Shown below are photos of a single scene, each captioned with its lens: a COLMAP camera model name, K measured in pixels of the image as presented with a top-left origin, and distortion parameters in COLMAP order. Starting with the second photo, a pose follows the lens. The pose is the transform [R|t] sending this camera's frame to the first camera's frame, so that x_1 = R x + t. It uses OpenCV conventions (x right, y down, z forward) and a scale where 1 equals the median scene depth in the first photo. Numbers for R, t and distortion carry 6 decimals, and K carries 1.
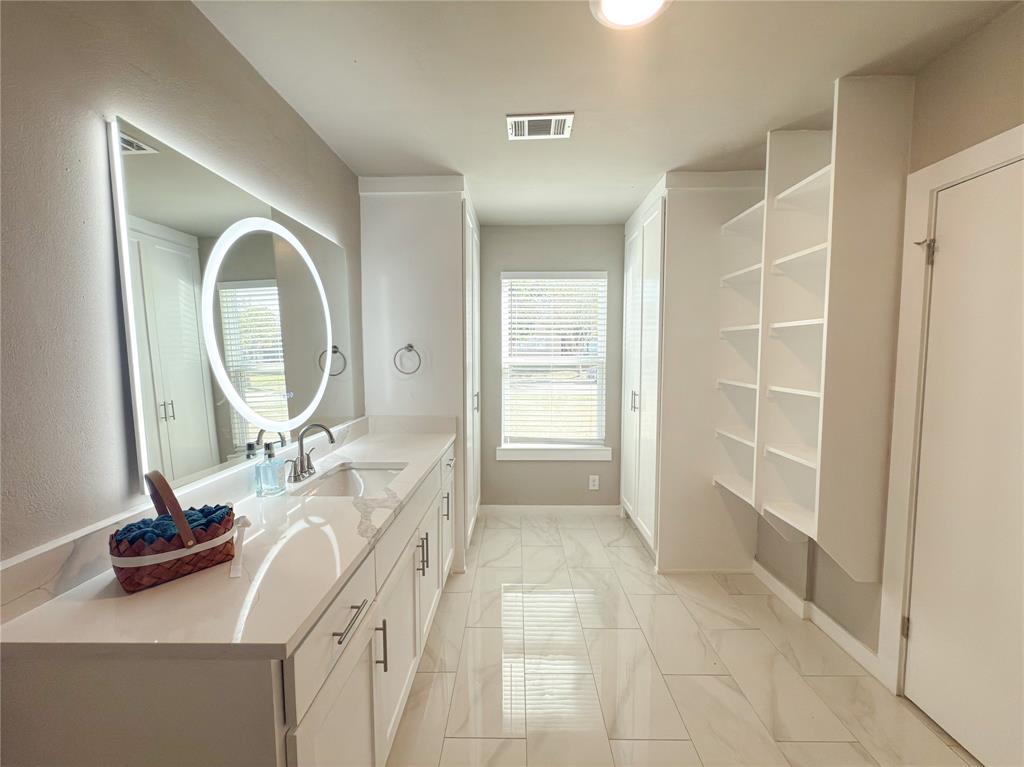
lens RADIAL K [[407.4, 0, 511.5], [0, 407.4, 381.6], [0, 0, 1]] dist [0.002022, 0.000273]
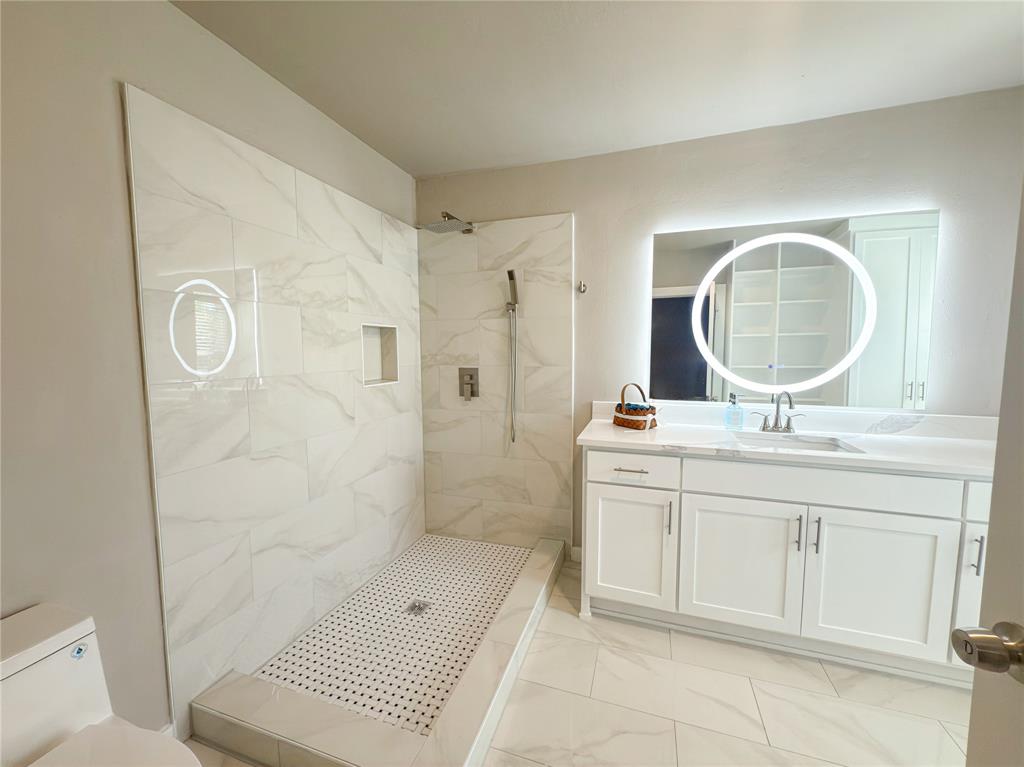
lens RADIAL K [[407.4, 0, 511.5], [0, 407.4, 381.6], [0, 0, 1]] dist [0.002022, 0.000273]
pose [[-0.298735, 0.087520, -0.950315, 0.601209], [-0.062128, 0.991890, 0.110879, -0.006057], [0.952312, 0.092164, -0.290875, 0.373192]]
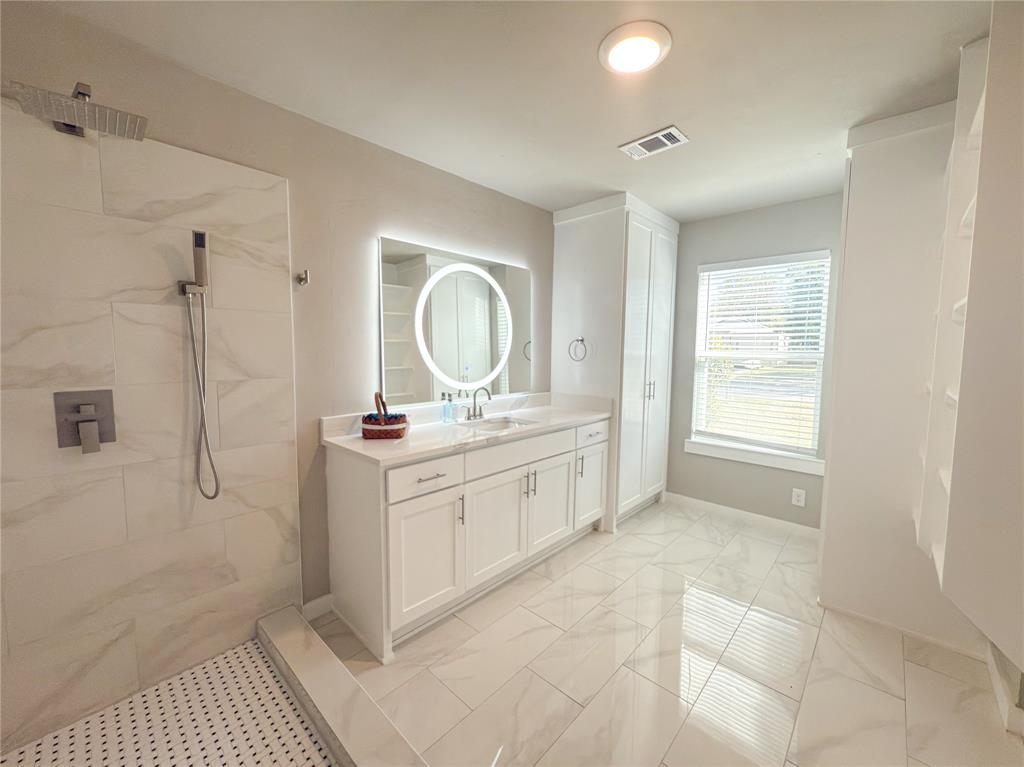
lens RADIAL K [[407.4, 0, 511.5], [0, 407.4, 381.6], [0, 0, 1]] dist [0.002022, 0.000273]
pose [[0.742915, 0.063977, -0.666321, 0.435648], [-0.059383, 0.997796, 0.029594, 0.018824], [0.666746, 0.017582, 0.745078, -0.073844]]
